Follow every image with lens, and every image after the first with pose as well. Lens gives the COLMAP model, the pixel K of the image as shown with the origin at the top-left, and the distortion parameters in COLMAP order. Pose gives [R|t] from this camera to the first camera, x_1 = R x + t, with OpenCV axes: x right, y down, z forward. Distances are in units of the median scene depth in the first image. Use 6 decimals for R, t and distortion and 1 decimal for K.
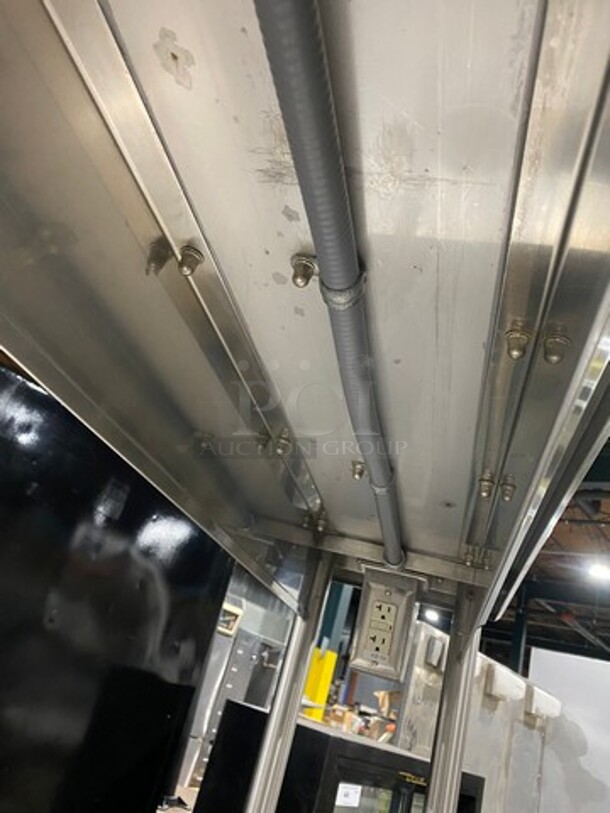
lens RADIAL K [[607.8, 0, 293.2], [0, 607.8, 400.6], [0, 0, 1]] dist [0.006512, 0.002832]
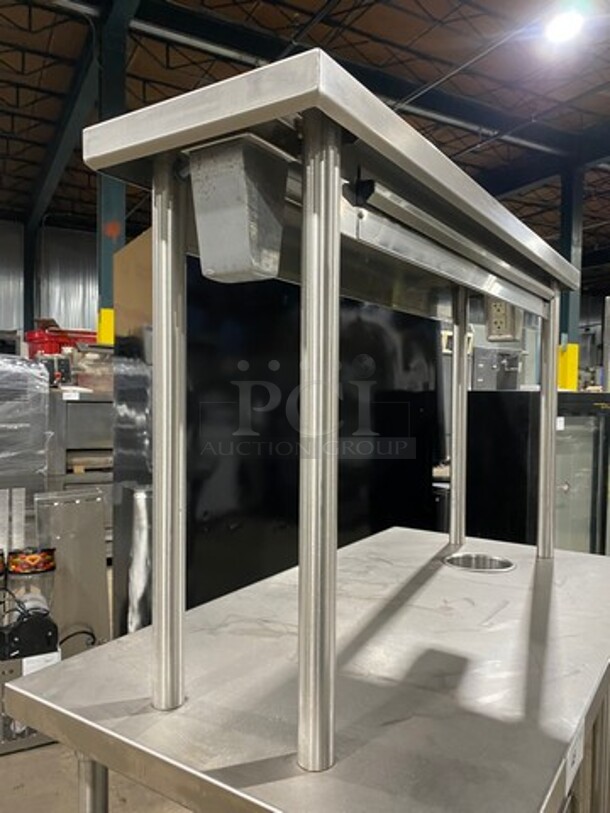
lens RADIAL K [[620.0, 0, 305.0], [0, 620.0, 406.5], [0, 0, 1]] dist [0.005278, 0.004829]
pose [[0.892656, -0.242934, -0.379669, 0.043336], [0.376141, 0.865619, 0.330487, -0.033869], [0.248362, -0.437820, 0.864078, -0.133599]]
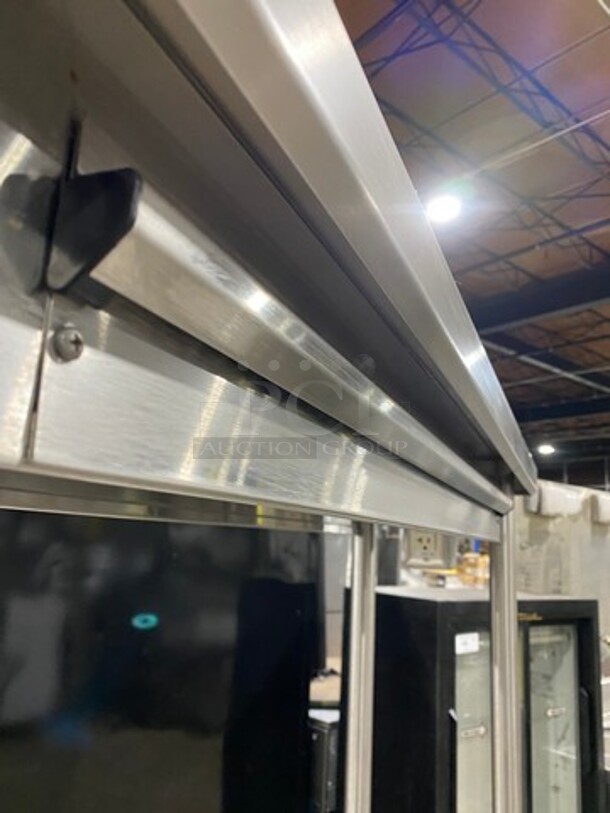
lens RADIAL K [[620.0, 0, 305.0], [0, 620.0, 406.5], [0, 0, 1]] dist [0.005278, 0.004829]
pose [[0.957734, -0.250936, -0.140631, 0.025090], [0.274312, 0.943896, 0.183884, -0.019320], [0.086598, -0.214688, 0.972836, -0.015487]]
